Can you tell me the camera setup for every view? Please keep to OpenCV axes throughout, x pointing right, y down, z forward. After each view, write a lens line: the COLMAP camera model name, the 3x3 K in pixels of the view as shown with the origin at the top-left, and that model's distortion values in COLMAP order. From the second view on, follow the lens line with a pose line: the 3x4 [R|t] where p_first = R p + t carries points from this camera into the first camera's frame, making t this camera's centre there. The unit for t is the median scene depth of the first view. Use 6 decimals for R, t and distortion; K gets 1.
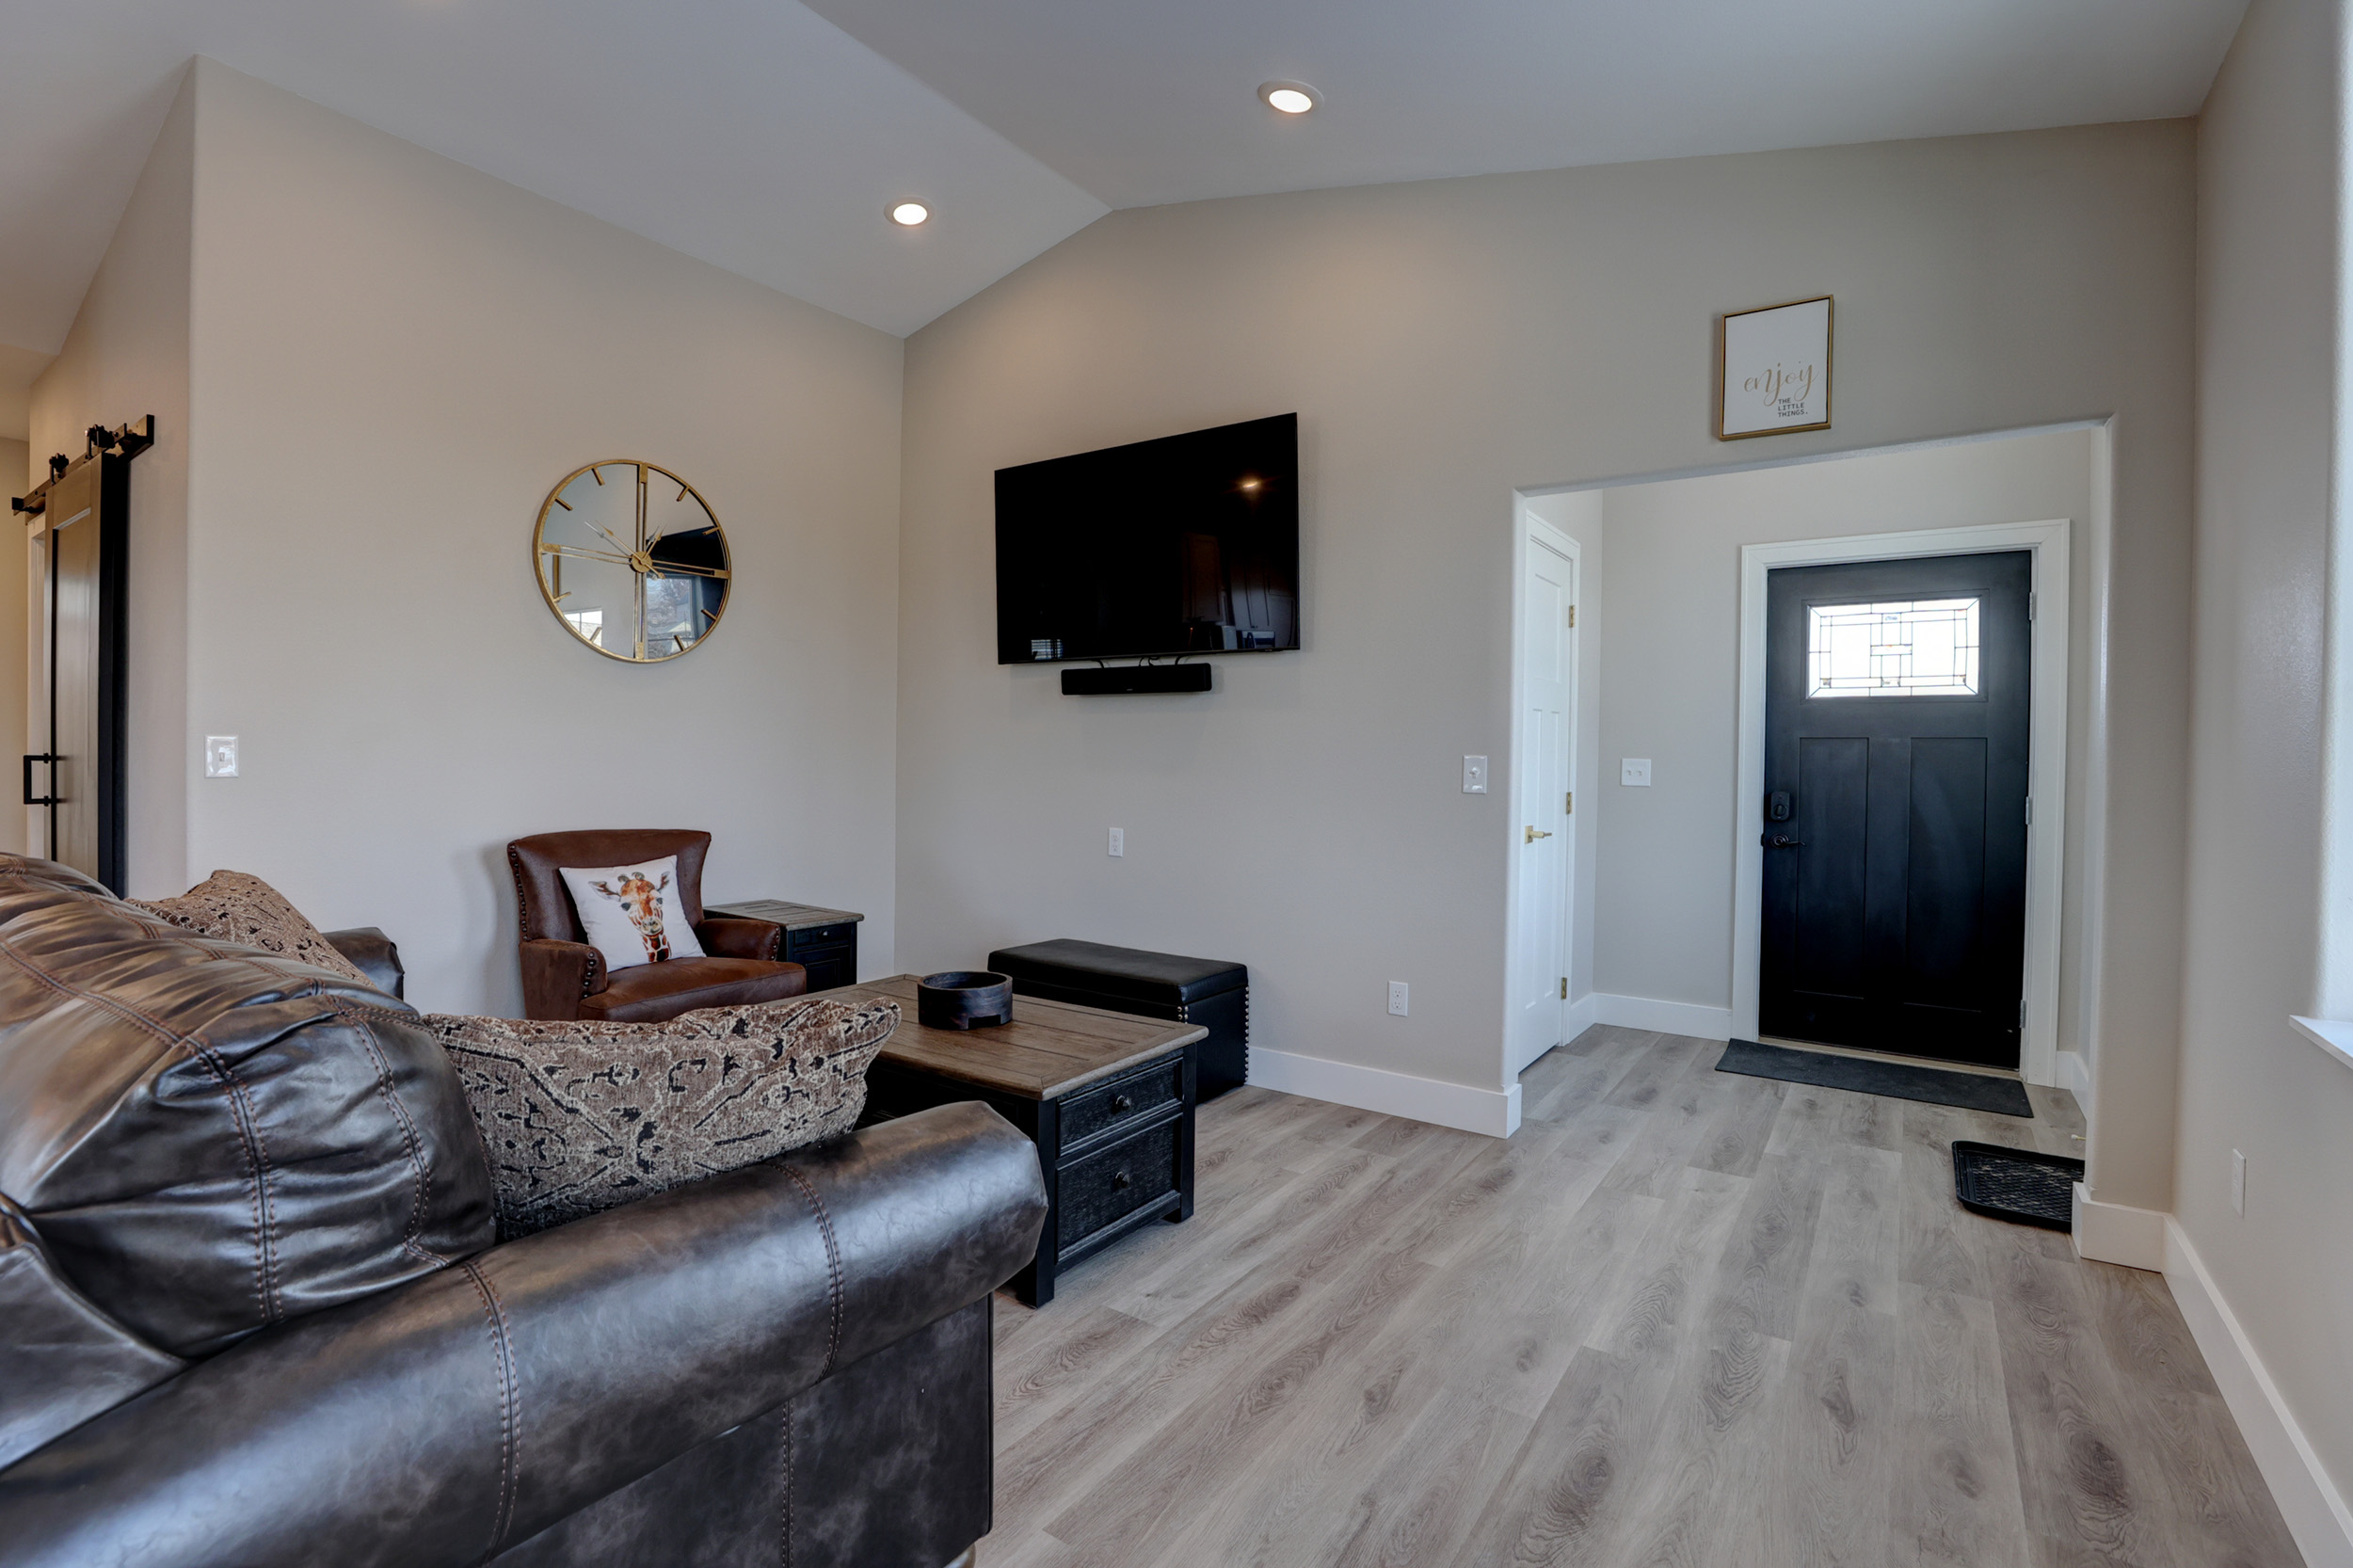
lens RADIAL K [[1085.3, 0, 1161.7], [0, 1085.3, 771.6], [0, 0, 1]] dist [-0.034572, 0.005559]
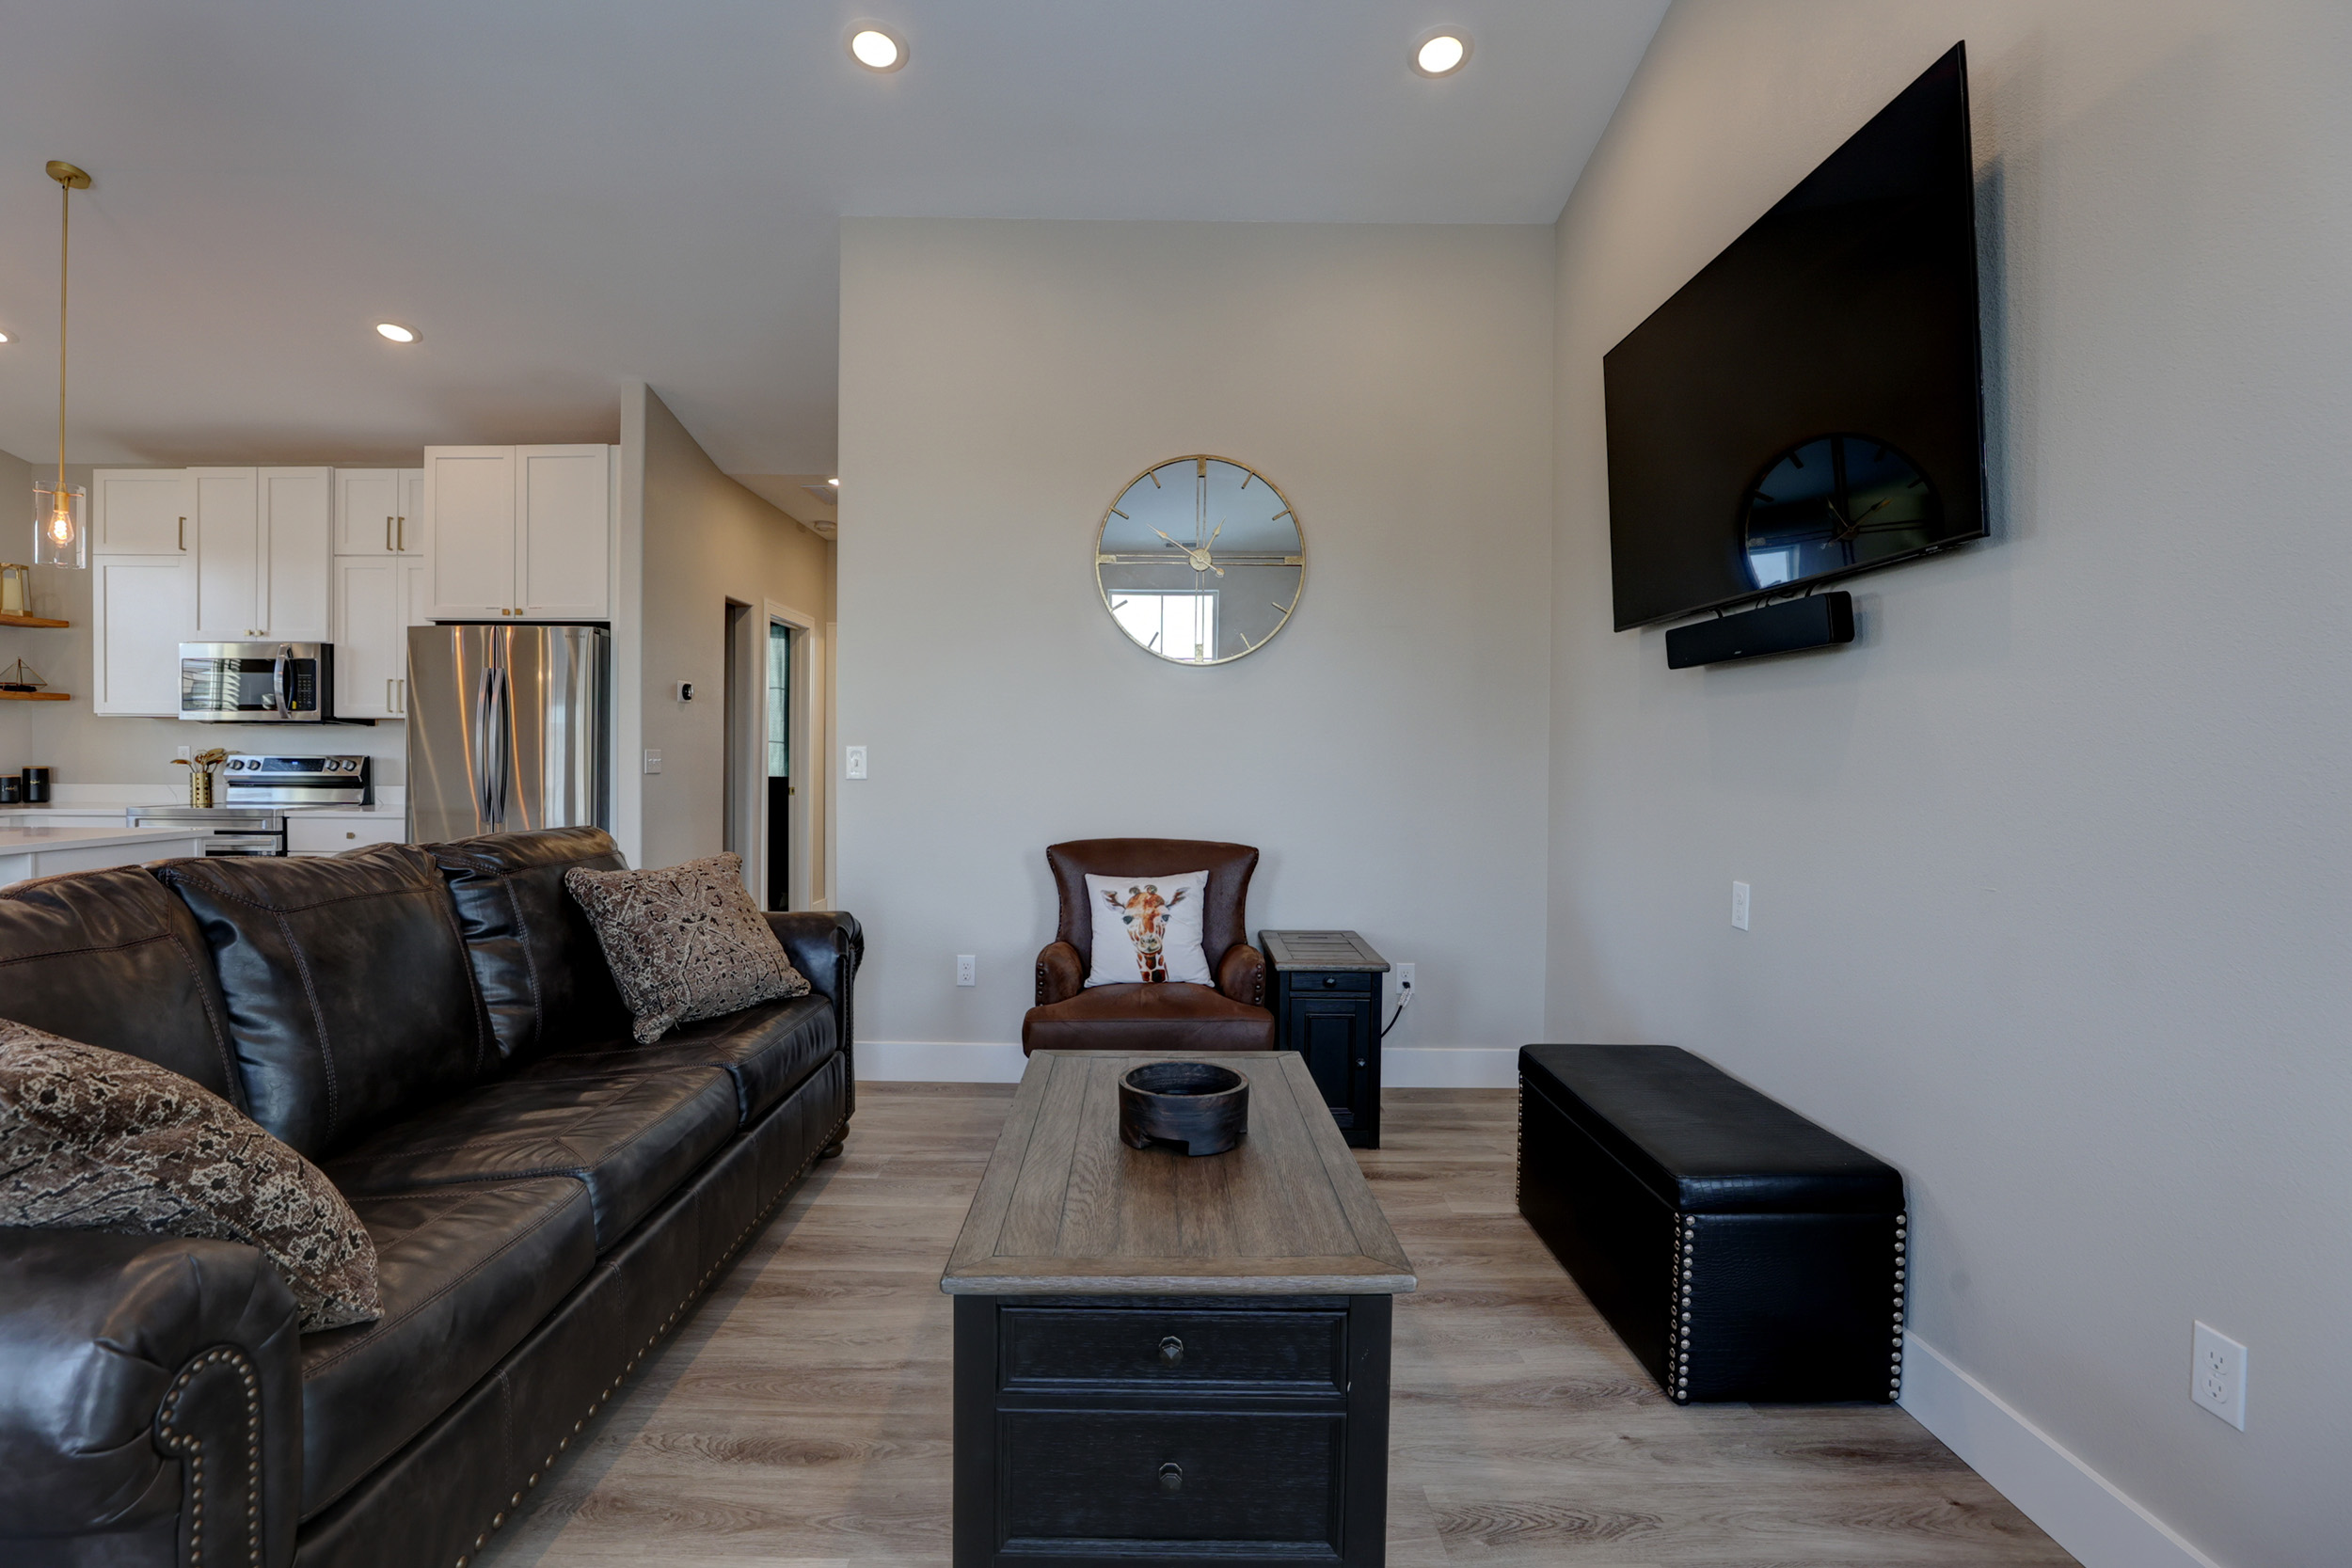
lens RADIAL K [[1084.7, 0, 1164.5], [0, 1084.7, 771.1], [0, 0, 1]] dist [-0.034572, 0.005559]
pose [[0.581011, 0.005947, -0.813874, 0.300736], [-0.014825, 0.999885, -0.003277, -0.004558], [0.813761, 0.013969, 0.581032, 0.450347]]
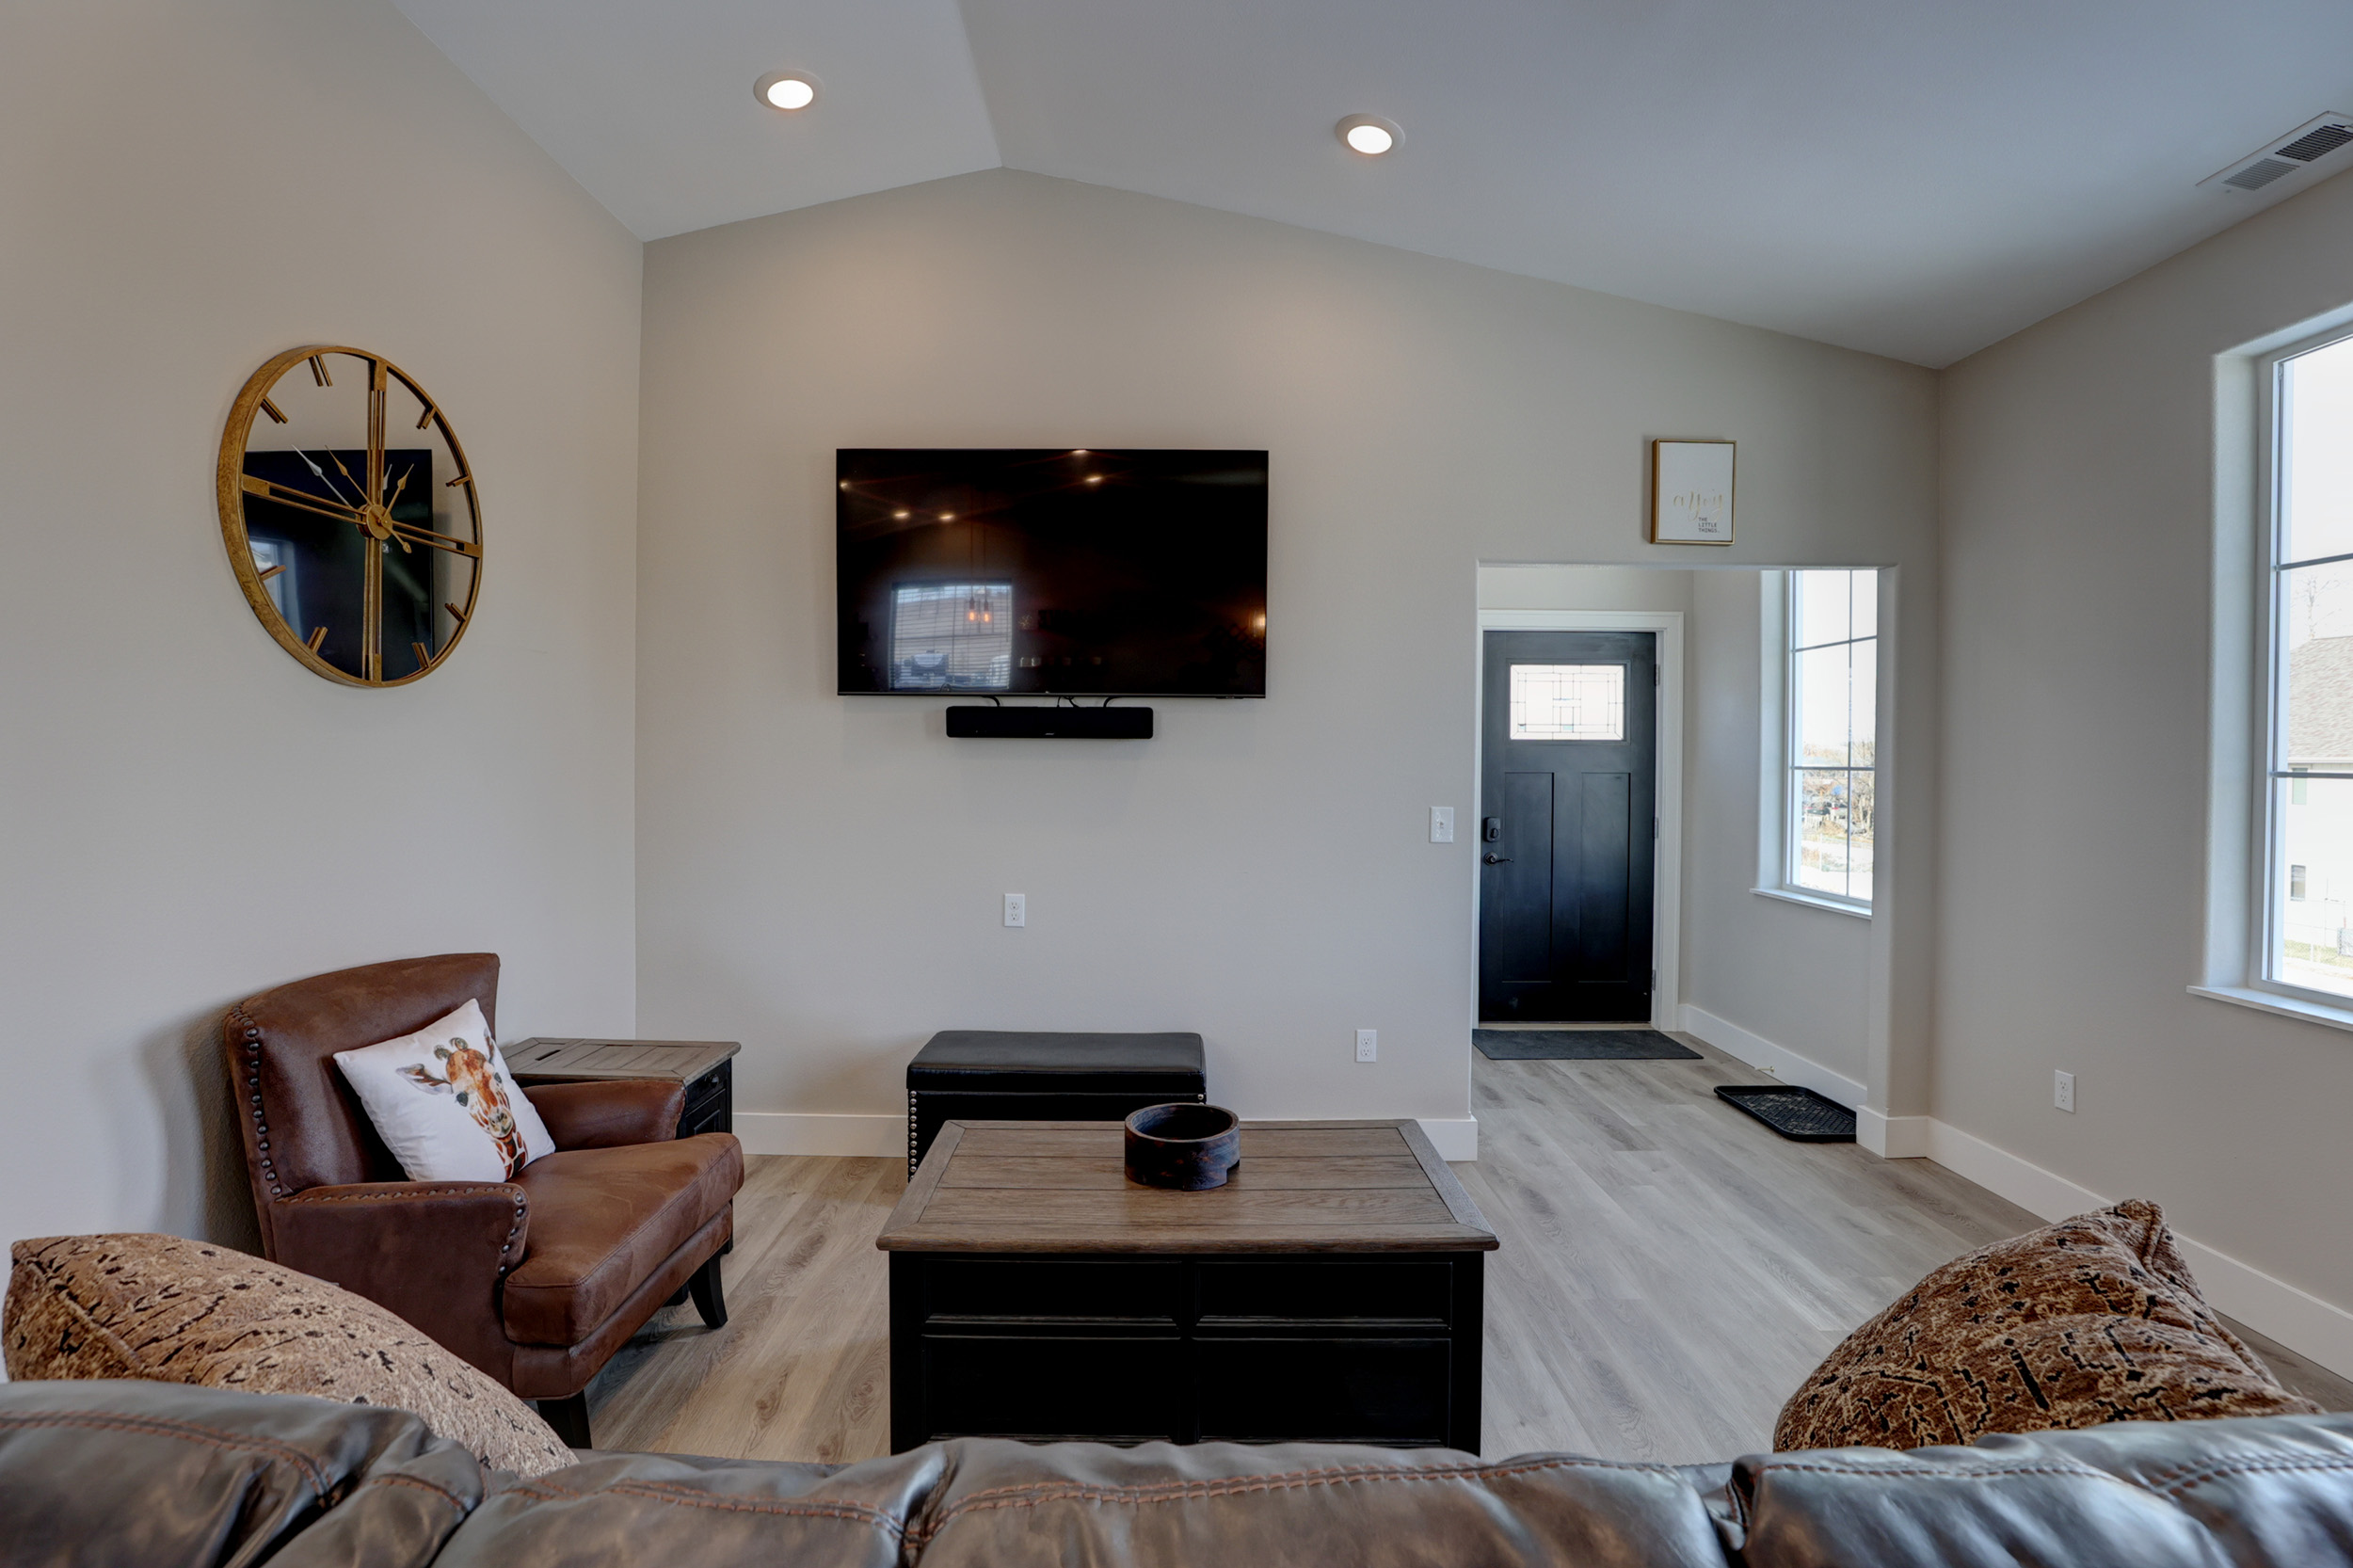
lens RADIAL K [[1085.3, 0, 1172.8], [0, 1085.3, 770.3], [0, 0, 1]] dist [-0.034572, 0.005559]
pose [[0.813793, -0.014781, 0.580967, -0.505840], [0.012850, 0.999890, 0.007439, -0.057822], [-0.581013, 0.001412, 0.813893, 0.270188]]
